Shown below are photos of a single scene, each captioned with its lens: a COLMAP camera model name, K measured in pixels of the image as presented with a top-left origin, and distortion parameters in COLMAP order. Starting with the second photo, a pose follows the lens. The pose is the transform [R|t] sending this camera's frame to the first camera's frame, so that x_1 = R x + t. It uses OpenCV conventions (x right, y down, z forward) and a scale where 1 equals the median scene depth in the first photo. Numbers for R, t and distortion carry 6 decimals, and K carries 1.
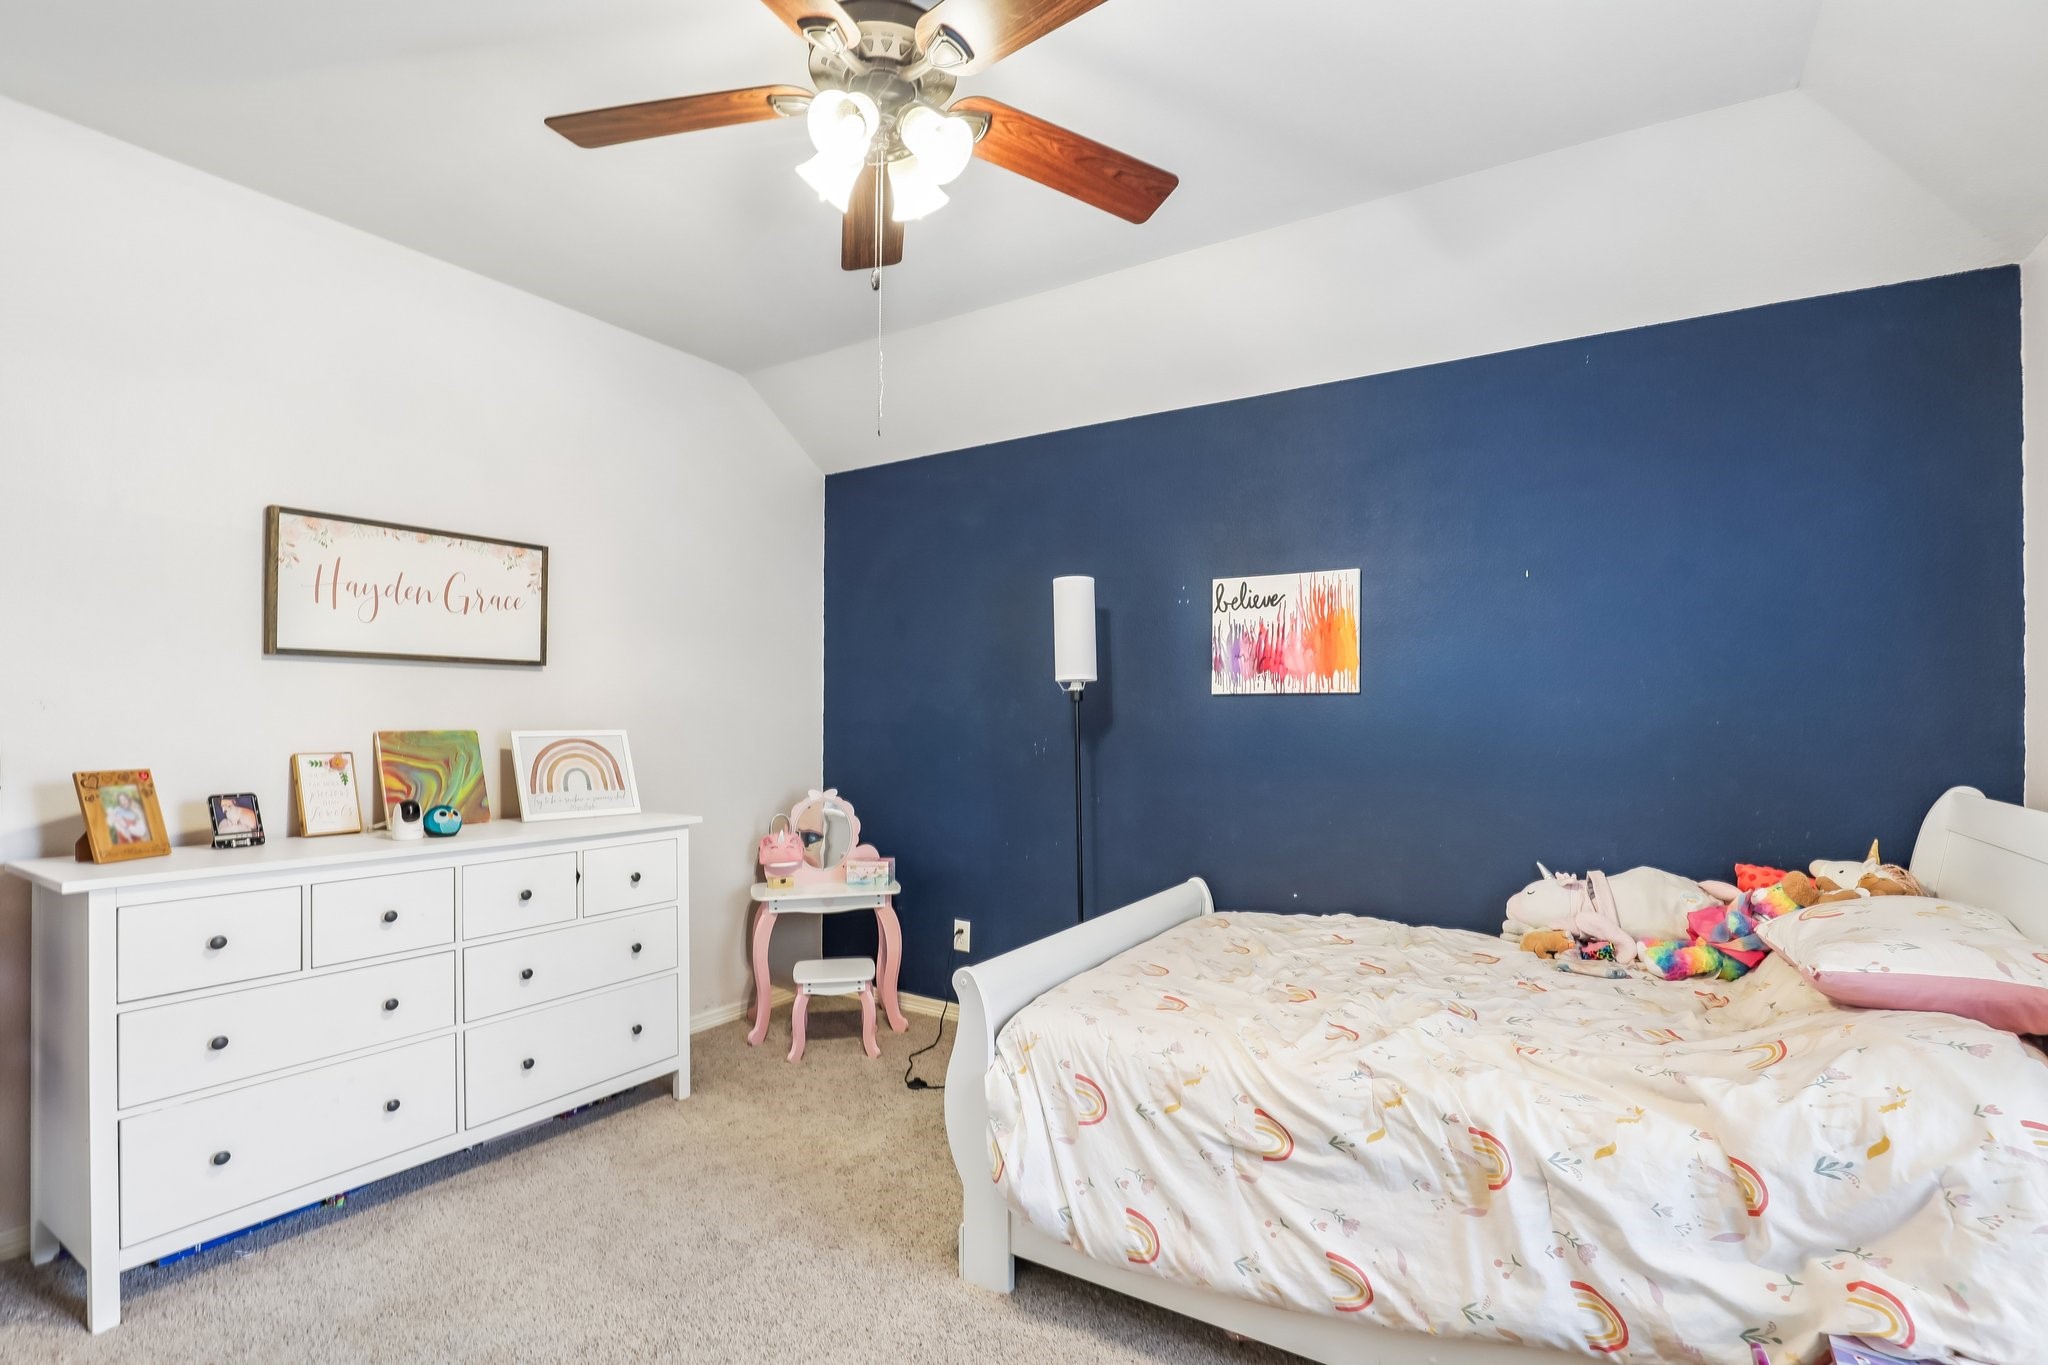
lens RADIAL K [[957.5, 0, 1032.1], [0, 957.5, 697.0], [0, 0, 1]] dist [-0.030581, 0.004016]
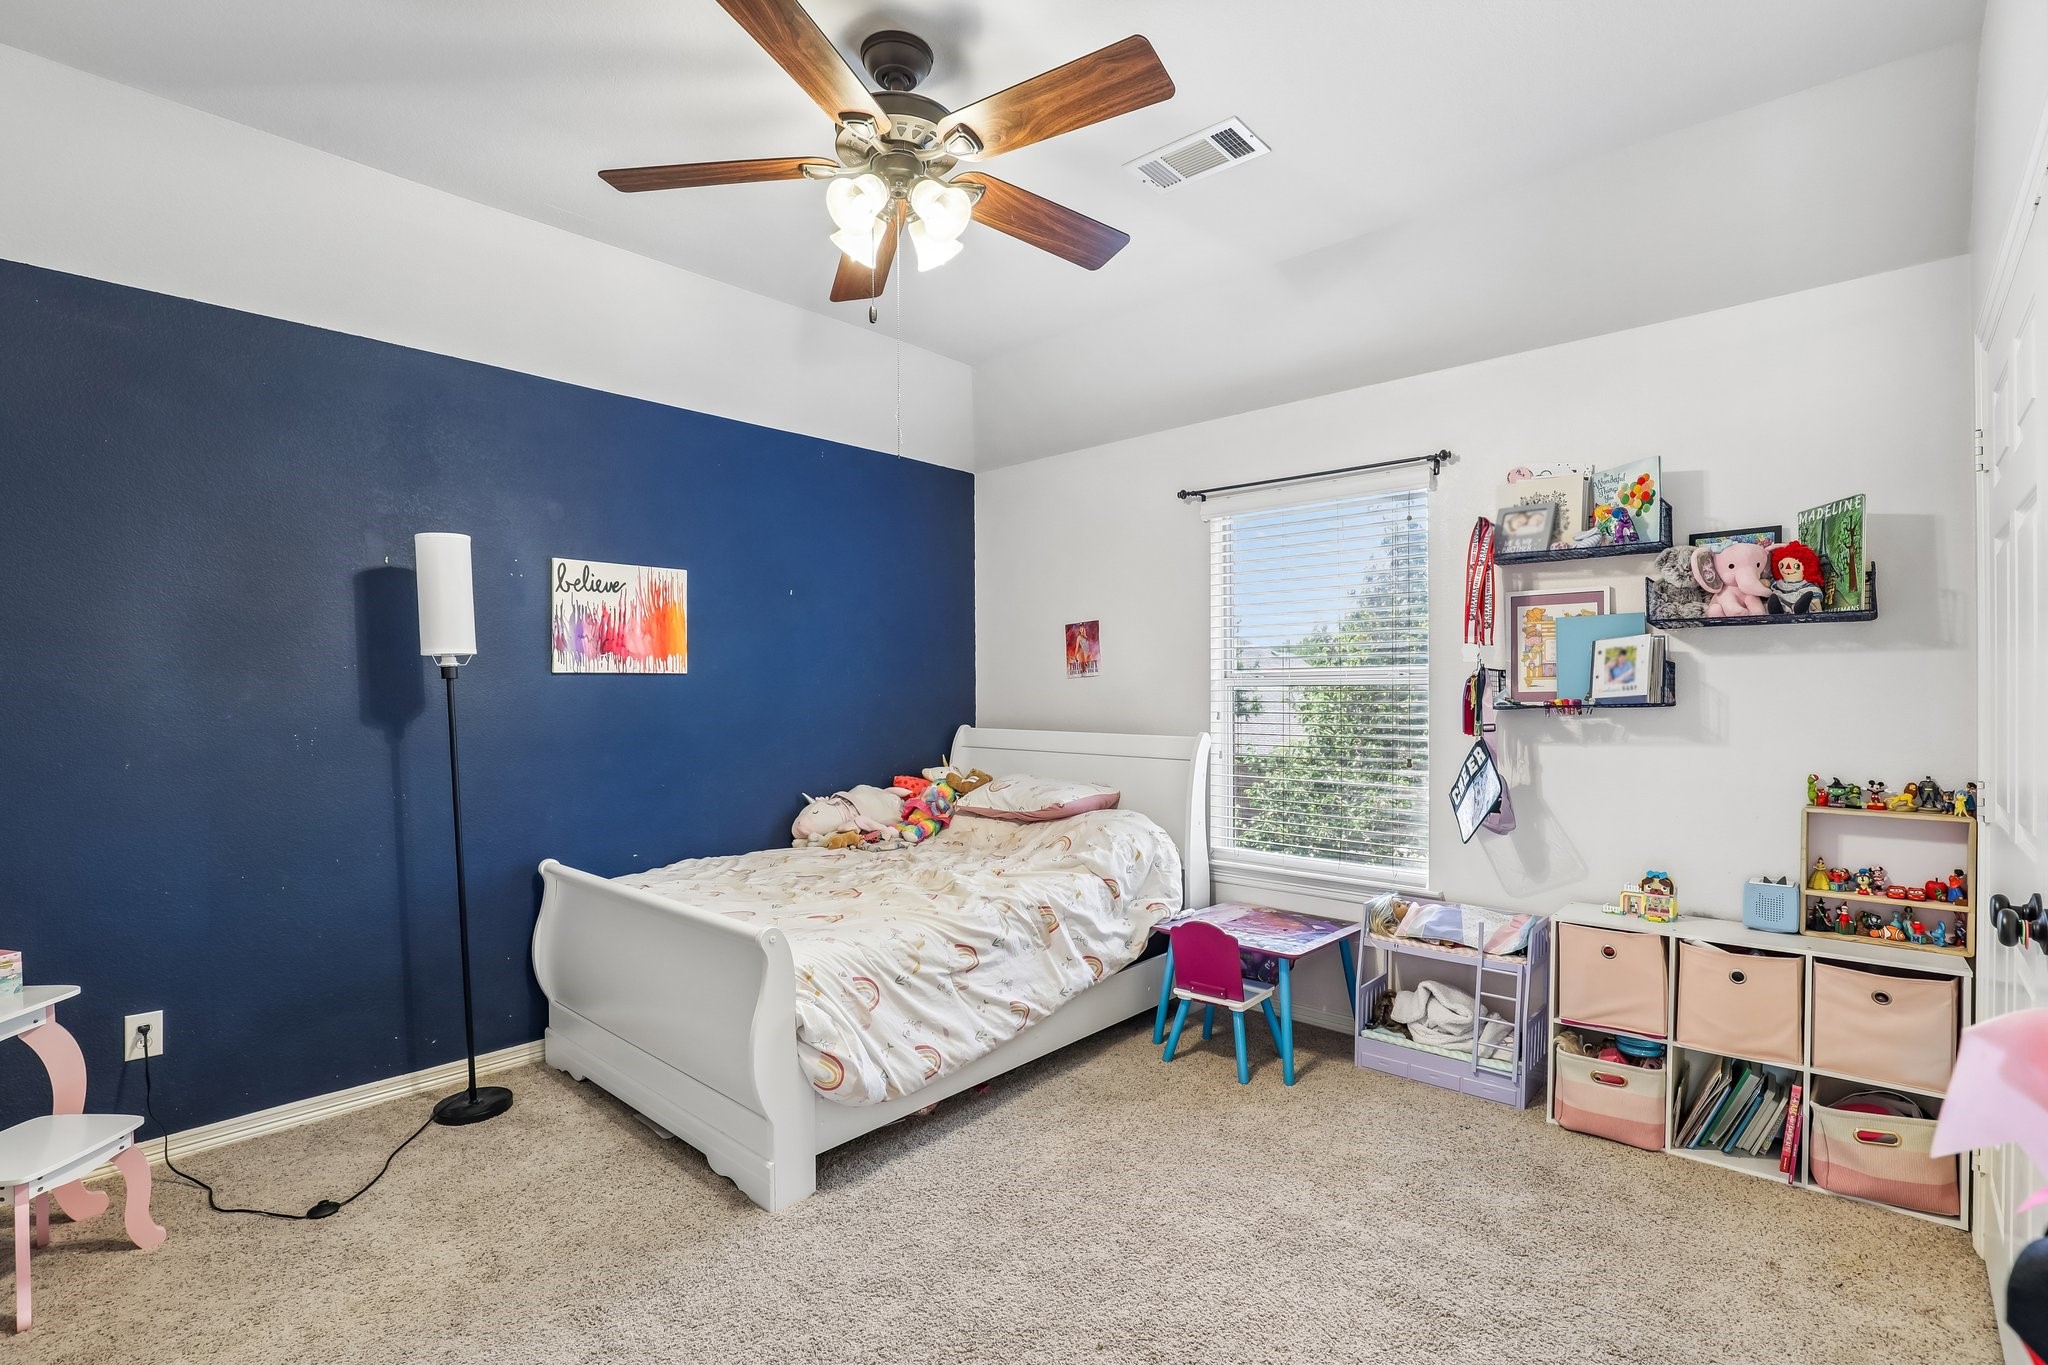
lens RADIAL K [[957.5, 0, 1036.2], [0, 957.5, 685.7], [0, 0, 1]] dist [-0.030581, 0.004016]
pose [[0.159228, 0.001131, 0.987241, -0.871252], [-0.007794, 0.999970, 0.000111, 0.007828], [-0.987211, -0.007712, 0.159232, 0.427792]]
